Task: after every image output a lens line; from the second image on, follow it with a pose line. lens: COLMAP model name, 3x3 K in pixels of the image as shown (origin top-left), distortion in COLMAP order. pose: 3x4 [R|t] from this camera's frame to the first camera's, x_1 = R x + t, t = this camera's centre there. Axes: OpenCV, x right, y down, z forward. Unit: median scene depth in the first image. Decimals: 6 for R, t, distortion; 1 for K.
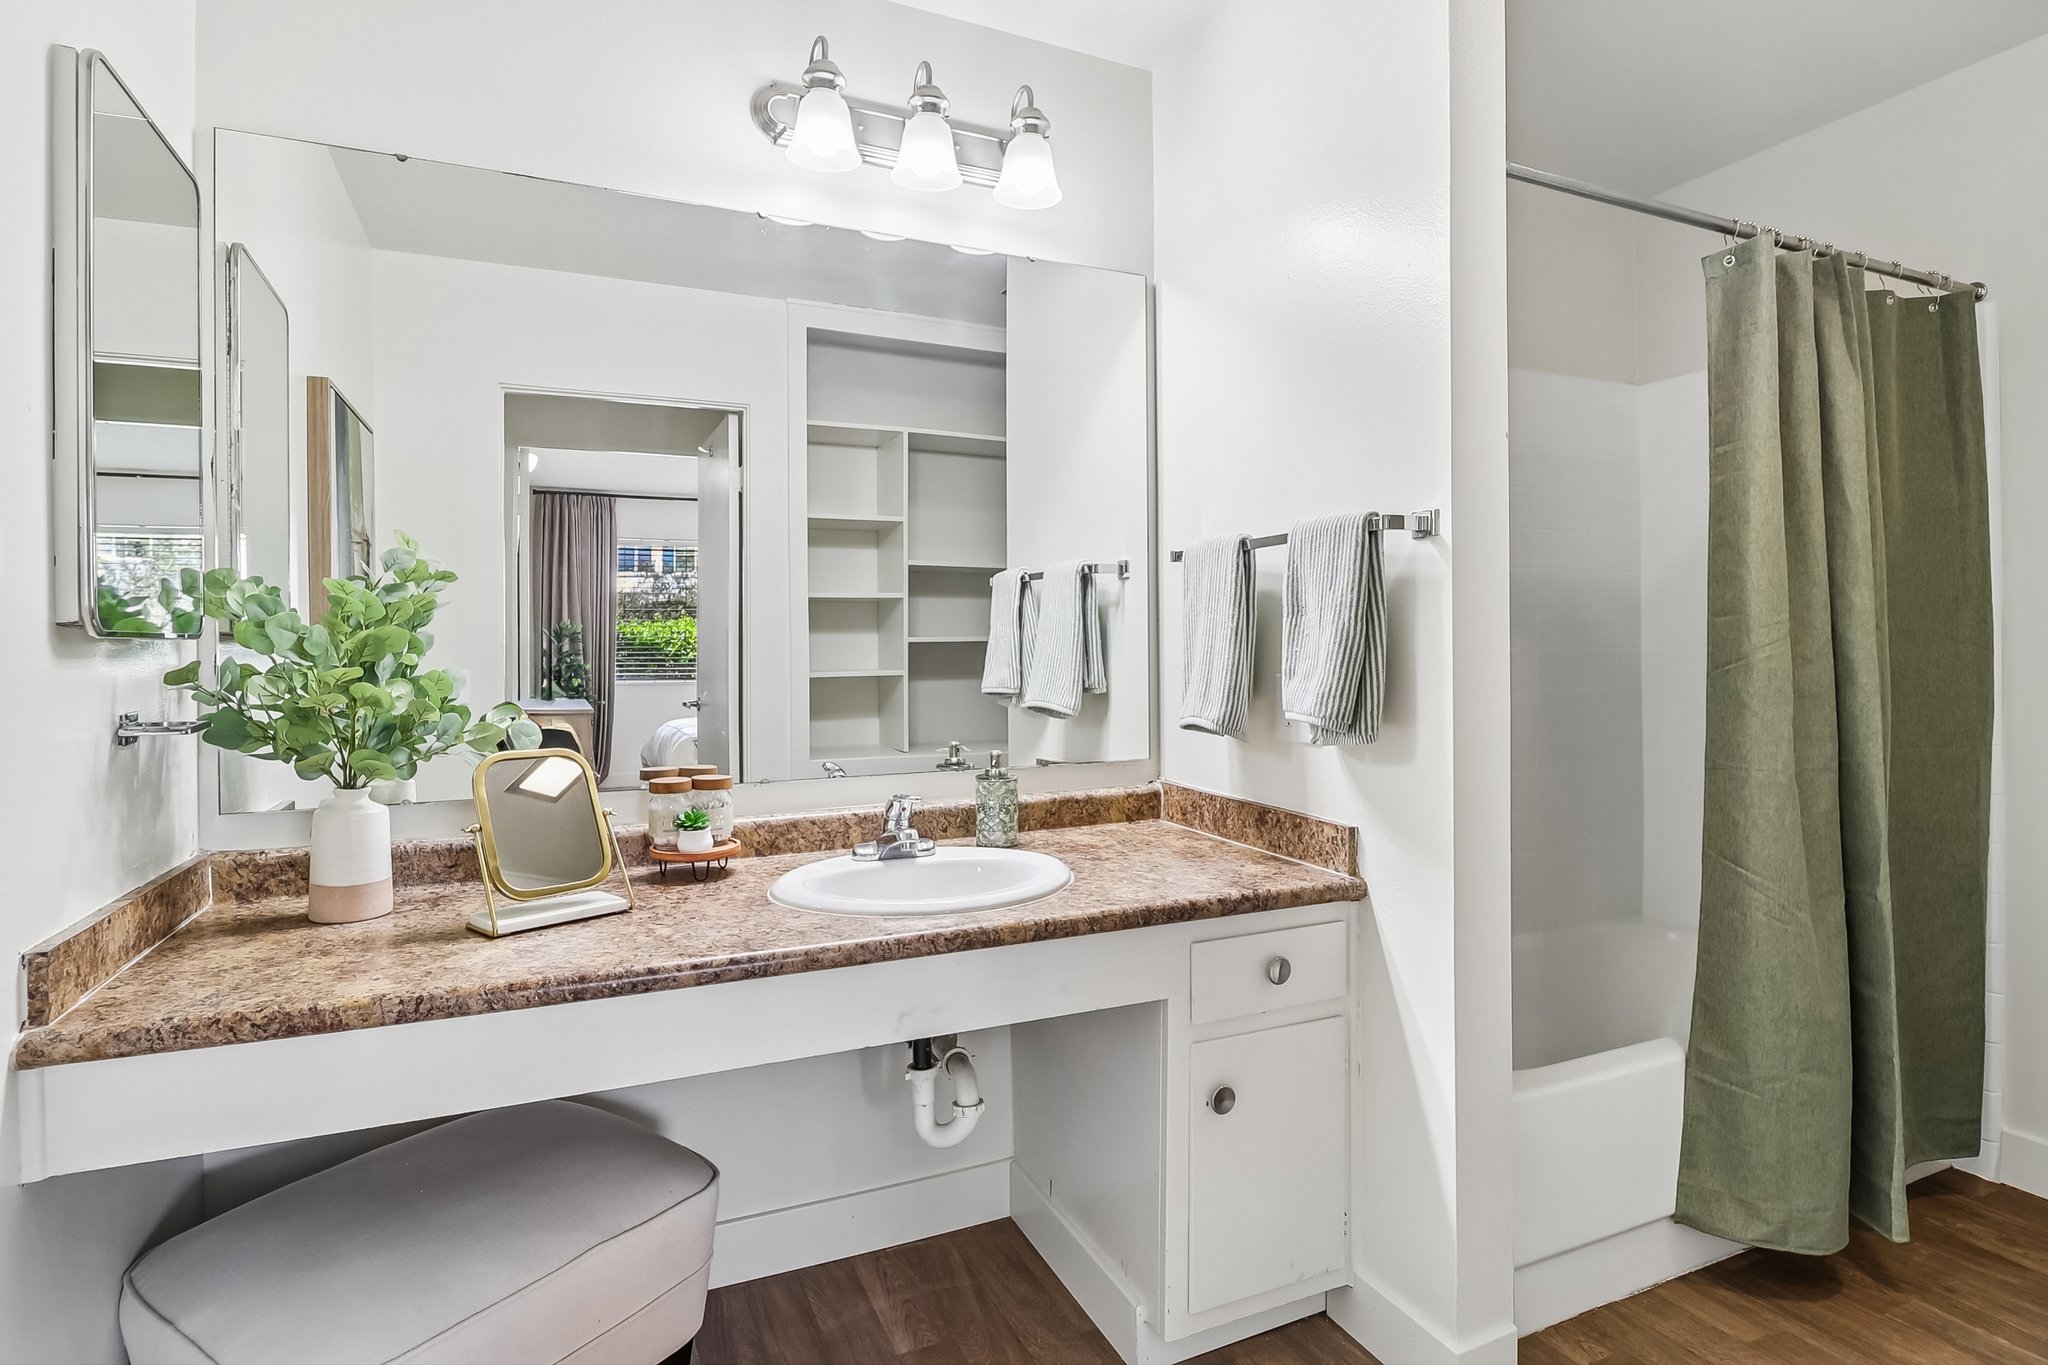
lens RADIAL K [[1050.4, 0, 1024.9], [0, 1050.4, 655.9], [0, 0, 1]] dist [0.007377, -0.016283]
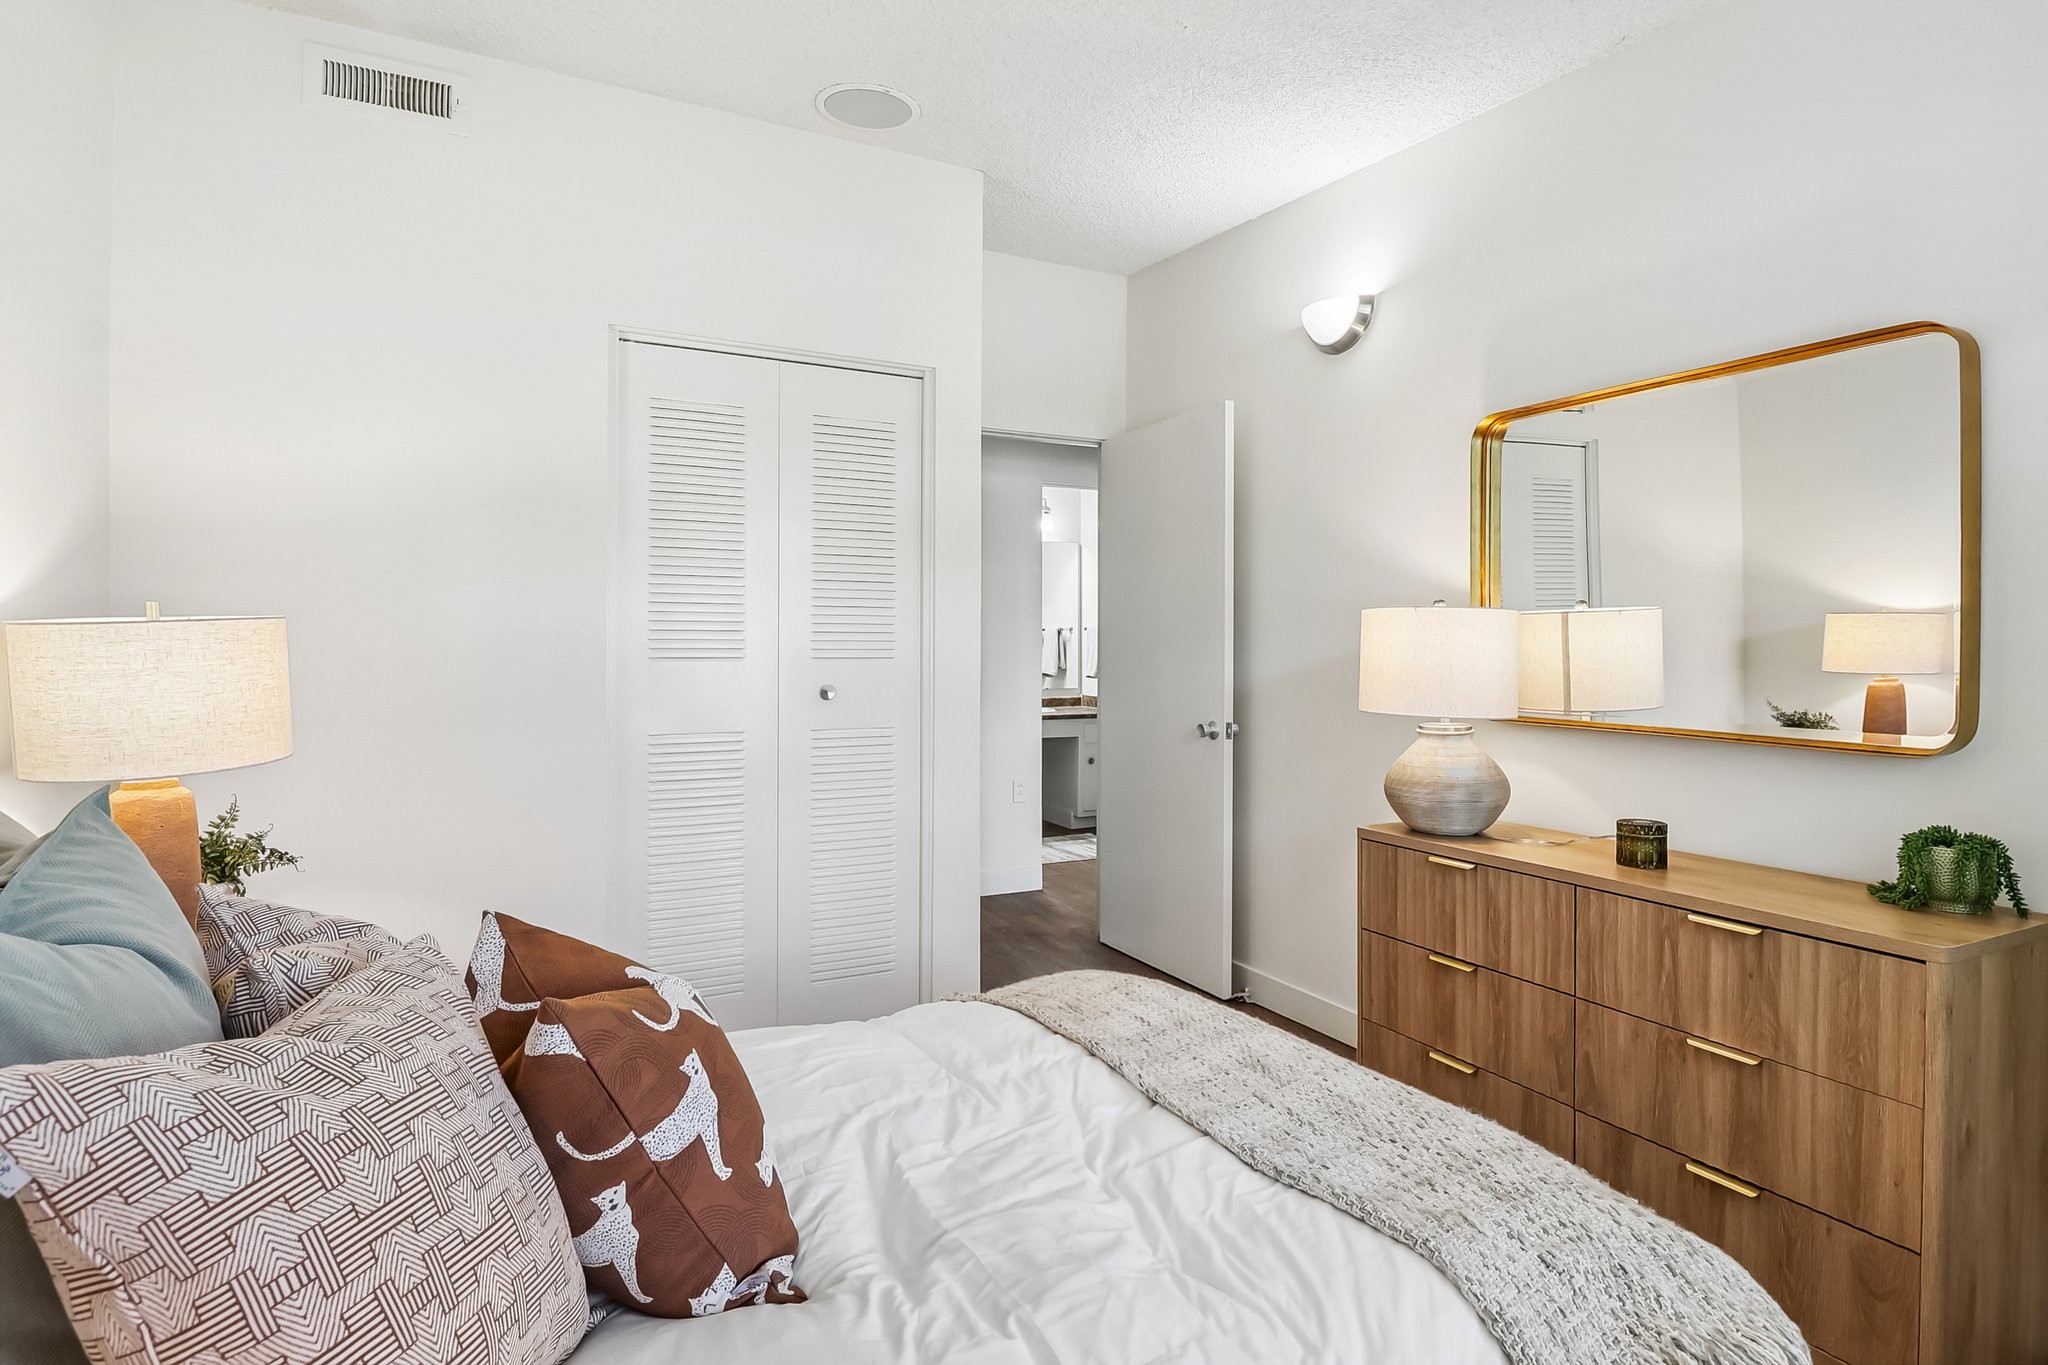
lens RADIAL K [[1050.4, 0, 1024.9], [0, 1050.4, 655.9], [0, 0, 1]] dist [0.007377, -0.016283]
pose [[0.999498, 0.006075, 0.031105, -0.185679], [-0.006122, 0.999980, 0.001421, -0.009022], [-0.031096, -0.001611, 0.999515, -2.785463]]
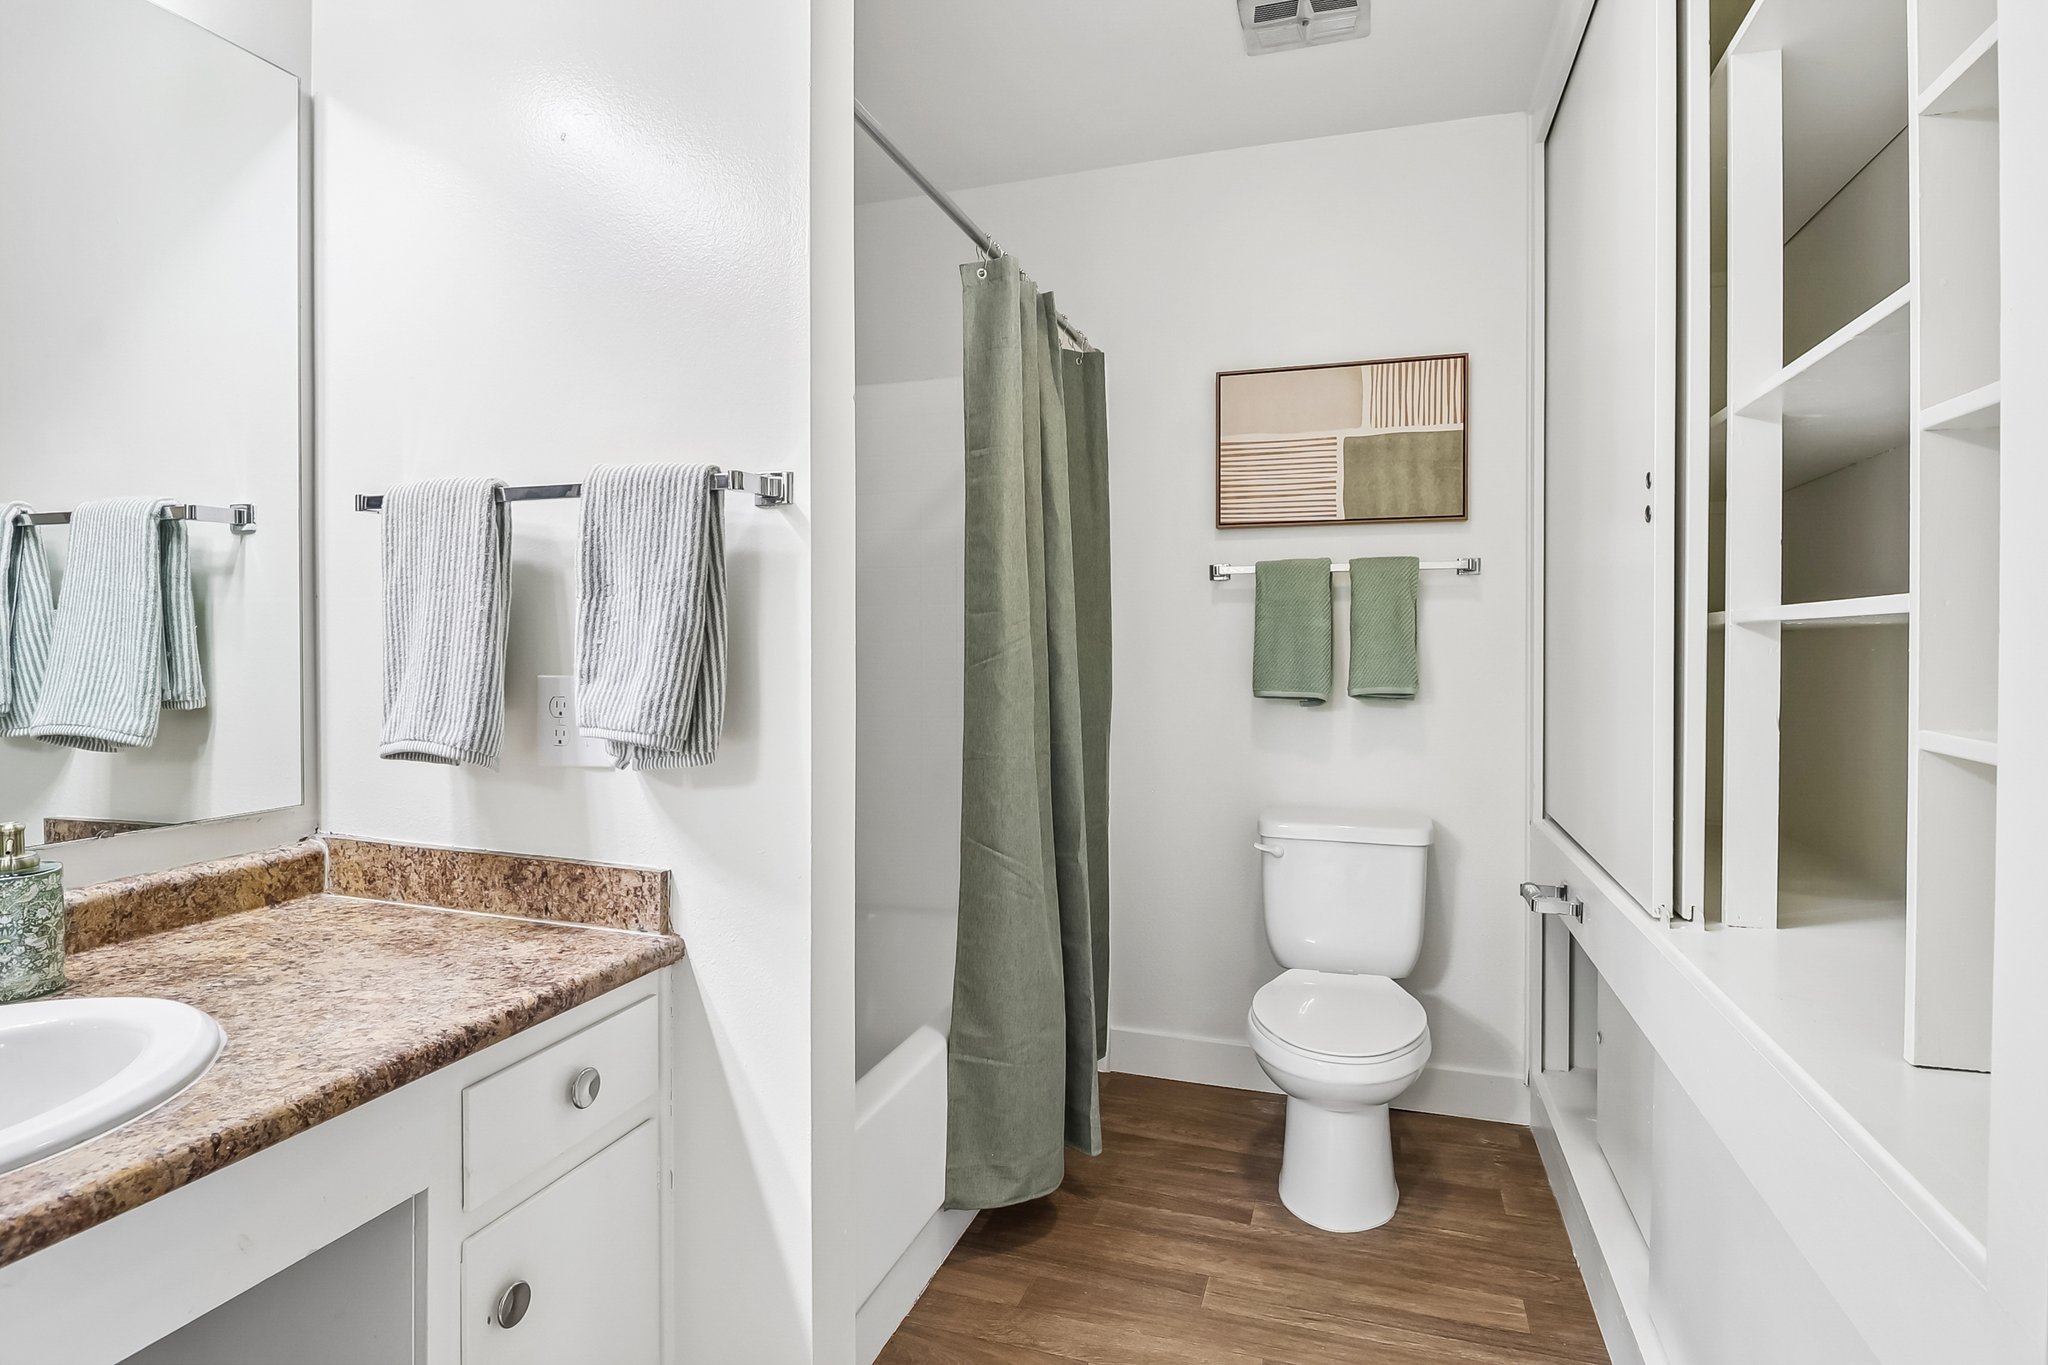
lens RADIAL K [[1050.4, 0, 1024.9], [0, 1050.4, 655.9], [0, 0, 1]] dist [0.007377, -0.016283]
pose [[0.679184, -0.003238, 0.733961, -0.071114], [-0.000451, 0.999988, 0.004828, -0.000096], [-0.733968, -0.003610, 0.679175, 0.255316]]
